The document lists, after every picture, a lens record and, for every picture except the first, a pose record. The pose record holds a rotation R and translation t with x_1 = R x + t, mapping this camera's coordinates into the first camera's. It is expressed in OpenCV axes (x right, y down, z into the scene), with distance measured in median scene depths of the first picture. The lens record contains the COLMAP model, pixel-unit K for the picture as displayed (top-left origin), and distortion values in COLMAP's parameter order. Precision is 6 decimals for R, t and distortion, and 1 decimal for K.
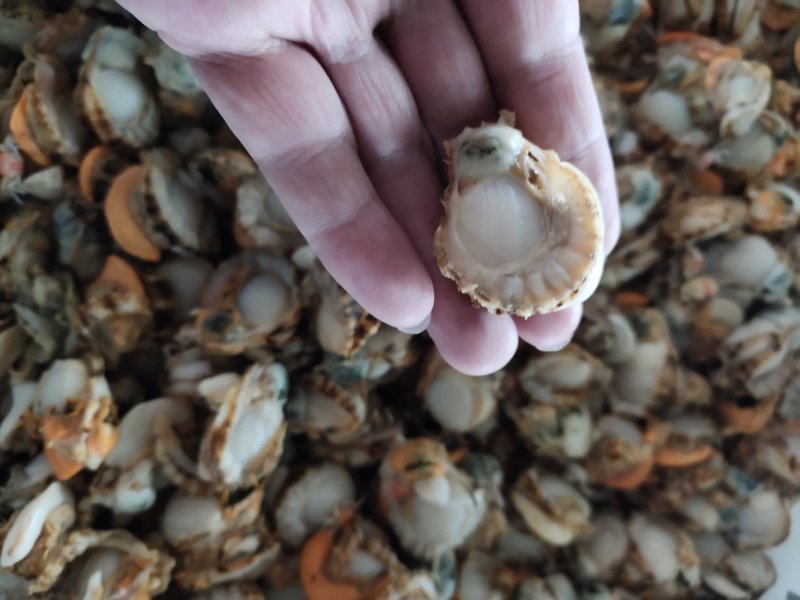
lens RADIAL K [[568.9, 0, 398.6], [0, 568.9, 303.4], [0, 0, 1]] dist [-0.004669, -0.007209]
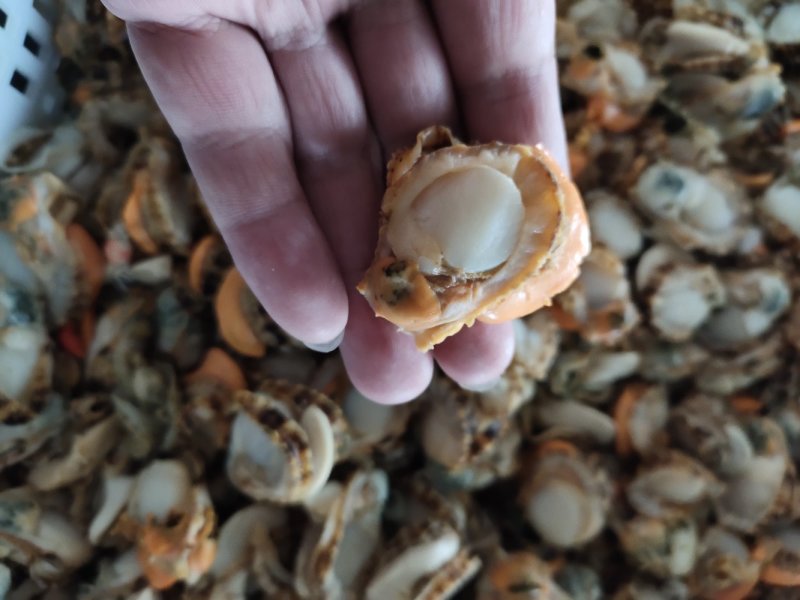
lens RADIAL K [[568.9, 0, 398.6], [0, 568.9, 303.4], [0, 0, 1]] dist [-0.004669, -0.007209]
pose [[0.997854, 0.052564, -0.039045, -0.161752], [-0.053081, 0.998514, -0.012324, -0.163345], [0.038339, 0.014370, 0.999161, 0.053816]]
